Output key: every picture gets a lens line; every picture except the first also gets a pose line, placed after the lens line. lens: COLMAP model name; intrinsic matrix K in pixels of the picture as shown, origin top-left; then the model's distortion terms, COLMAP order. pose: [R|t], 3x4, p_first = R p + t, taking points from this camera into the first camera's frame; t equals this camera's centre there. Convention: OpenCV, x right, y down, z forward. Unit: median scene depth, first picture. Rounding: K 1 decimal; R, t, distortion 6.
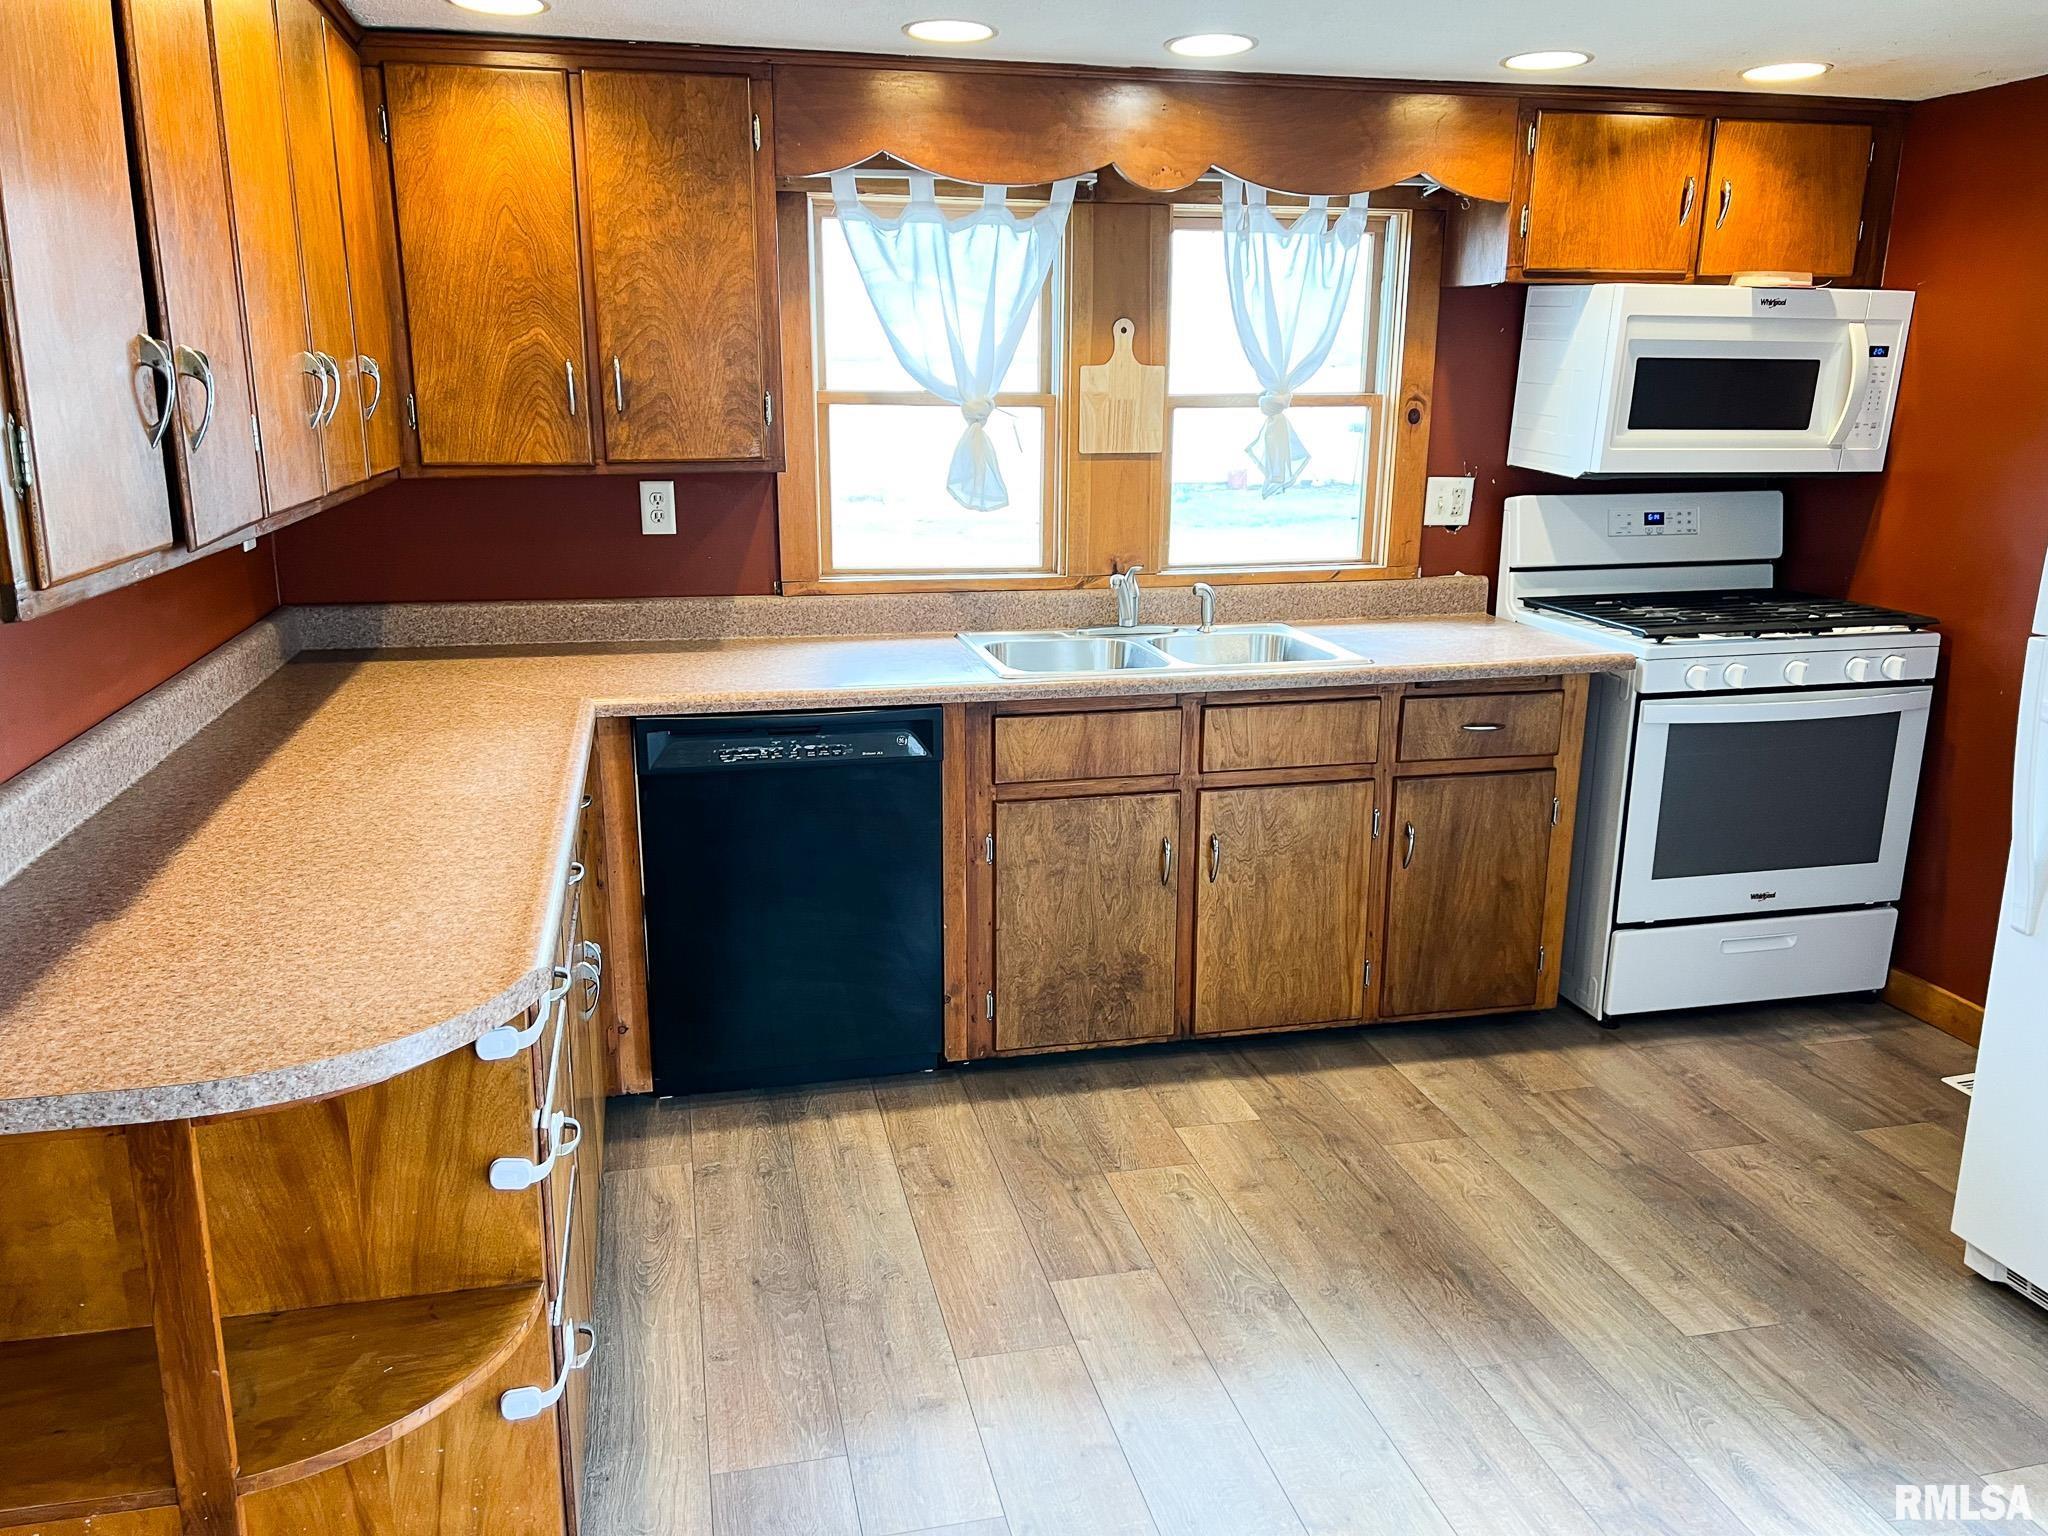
lens RADIAL K [[1541.5, 0, 1015.9], [0, 1541.5, 775.1], [0, 0, 1]] dist [0.091790, -0.113037]
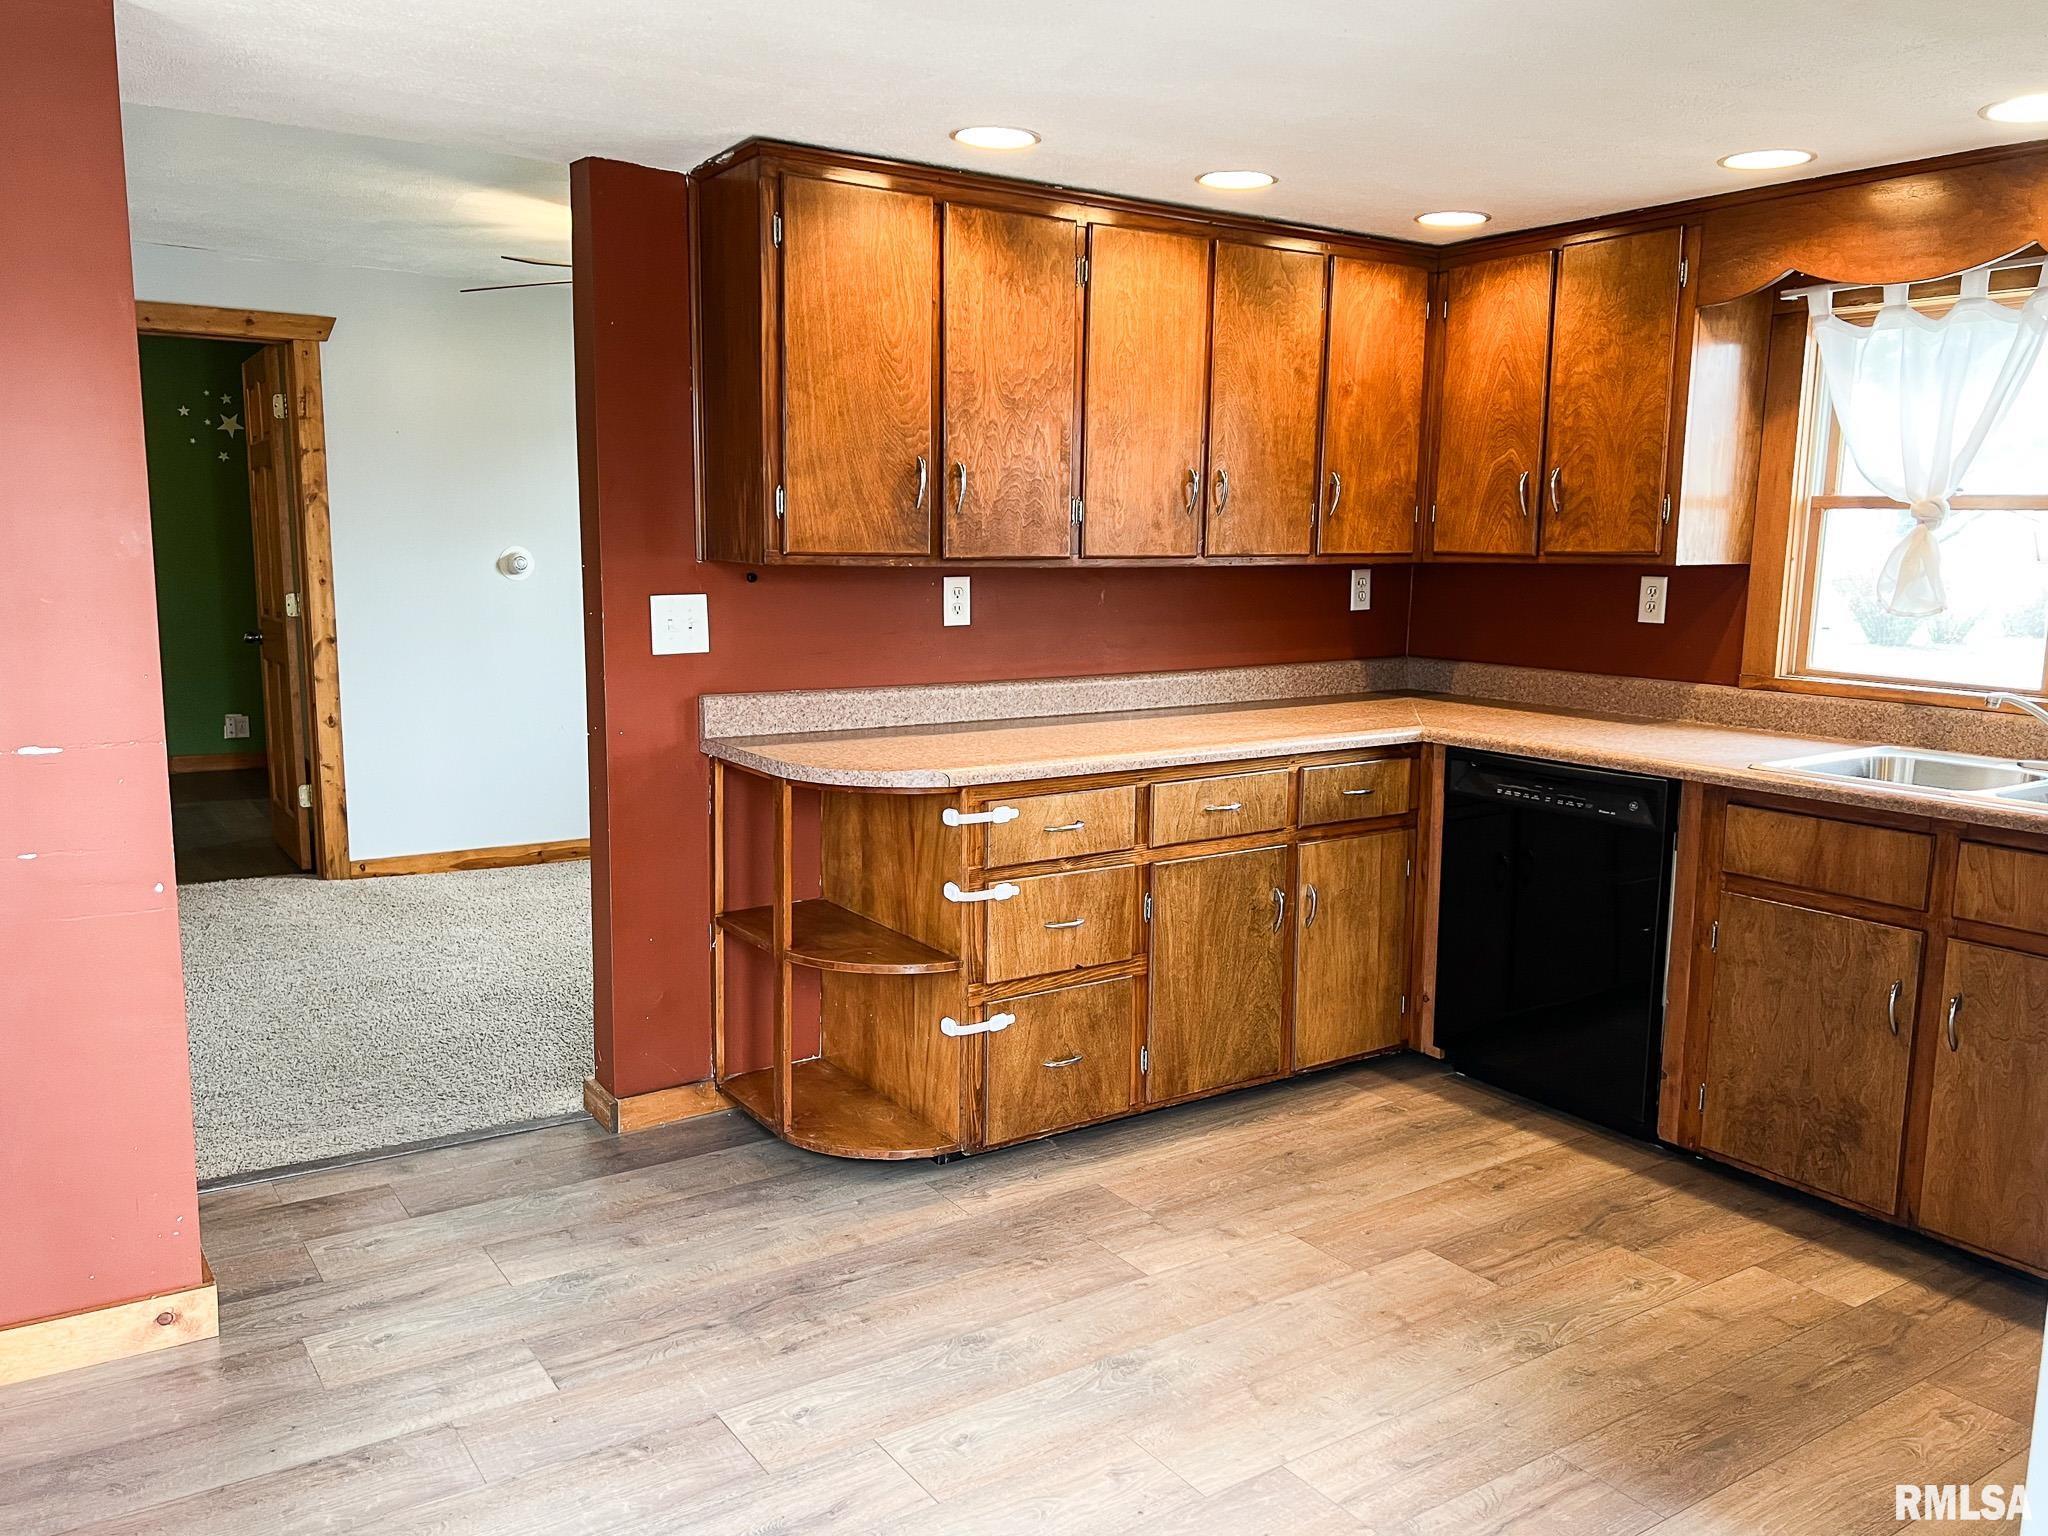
lens RADIAL K [[1595.6, 0, 1013.1], [0, 1595.6, 782.8], [0, 0, 1]] dist [0.123283, -0.165577]
pose [[0.356339, 0.146987, -0.922723, 0.730162], [-0.242882, 0.968172, 0.060430, -0.001666], [0.902237, 0.202579, 0.380698, 0.161017]]
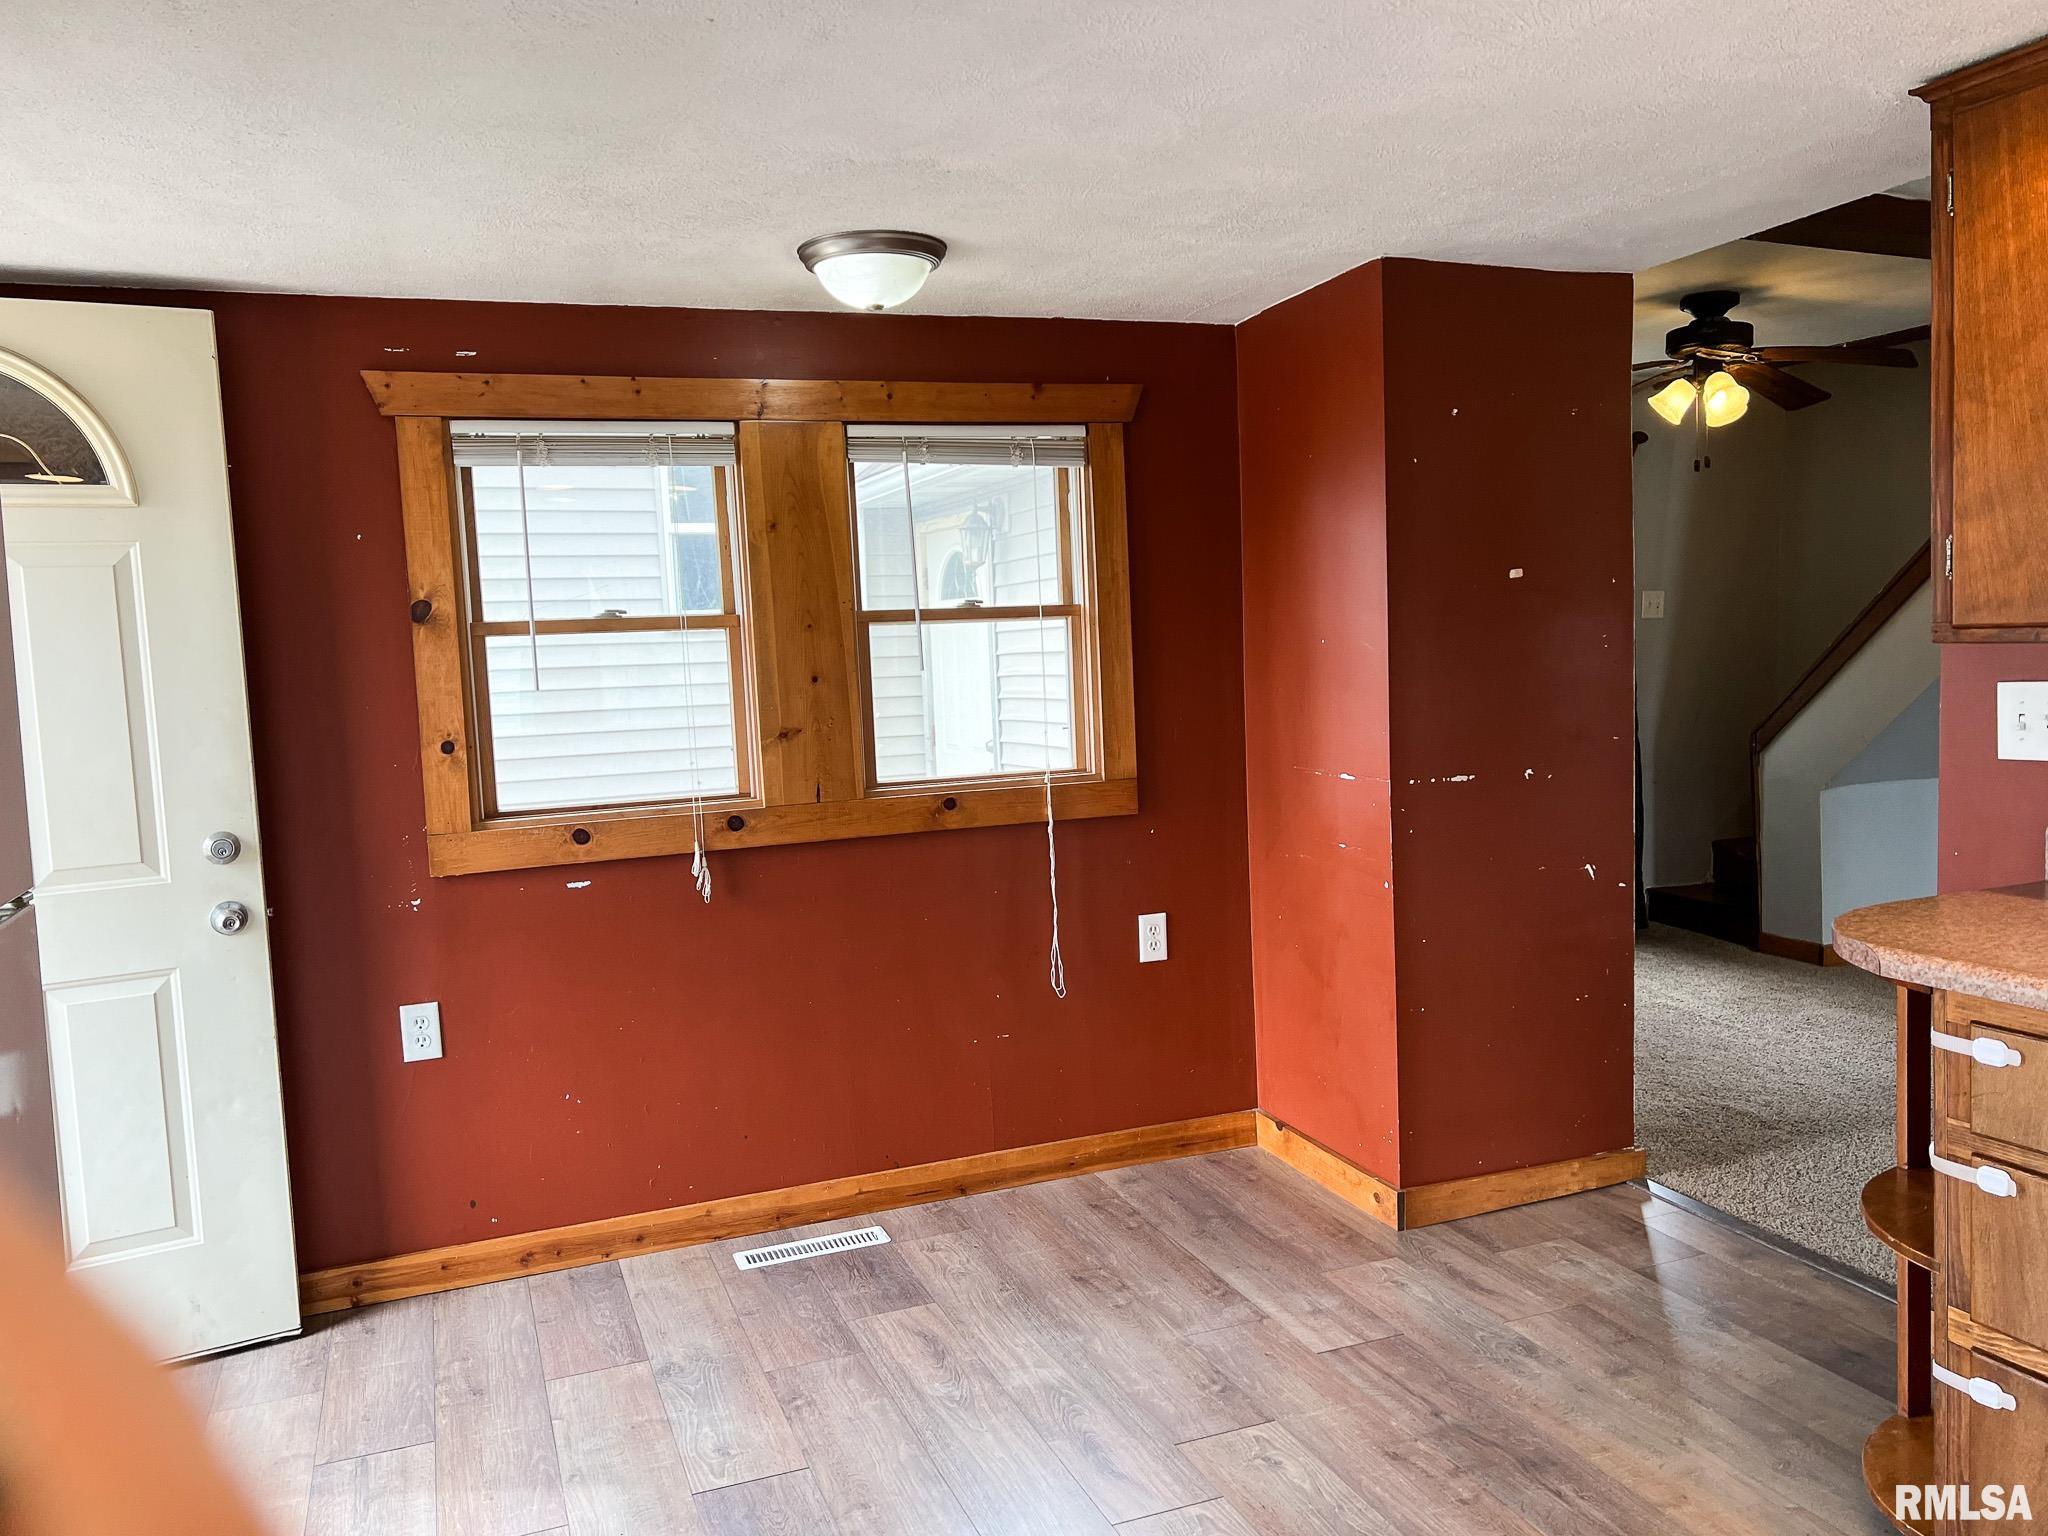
lens RADIAL K [[1595.6, 0, 1013.1], [0, 1595.6, 782.8], [0, 0, 1]] dist [0.123283, -0.165577]
pose [[-0.990813, 0.049582, -0.125818, 0.266520], [0.004909, 0.942939, 0.332928, -0.217437], [0.135146, 0.329252, -0.934521, 1.005003]]
